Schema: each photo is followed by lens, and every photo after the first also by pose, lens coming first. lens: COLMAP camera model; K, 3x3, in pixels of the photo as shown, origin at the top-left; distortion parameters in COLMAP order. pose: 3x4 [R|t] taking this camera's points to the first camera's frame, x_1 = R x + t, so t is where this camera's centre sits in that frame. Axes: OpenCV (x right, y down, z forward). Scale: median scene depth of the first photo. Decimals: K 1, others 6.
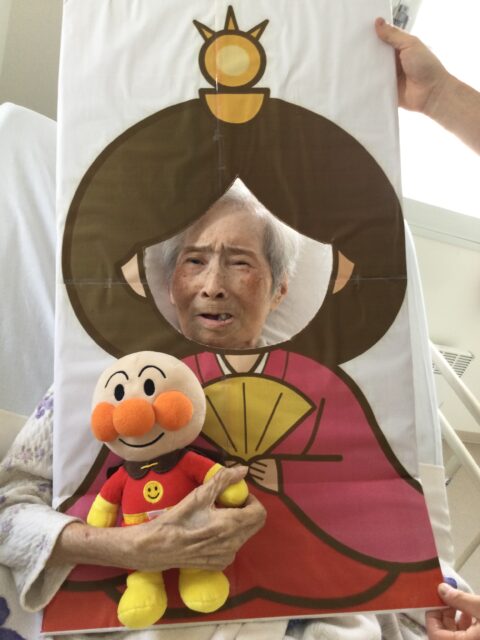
lens RADIAL K [[590.8, 0, 238.9], [0, 590.8, 320.3], [0, 0, 1]] dist [0.079357, -0.218708]
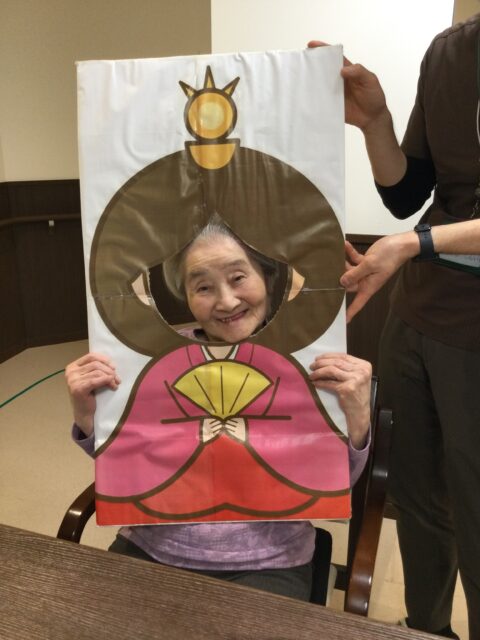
lens RADIAL K [[590.8, 0, 239.9], [0, 590.8, 323.1], [0, 0, 1]] dist [0.079357, -0.218708]
pose [[0.994254, 0.010532, -0.106524, 0.198945], [0.014160, 0.973461, 0.228413, -0.310607], [0.106103, -0.228609, 0.967719, -0.326735]]
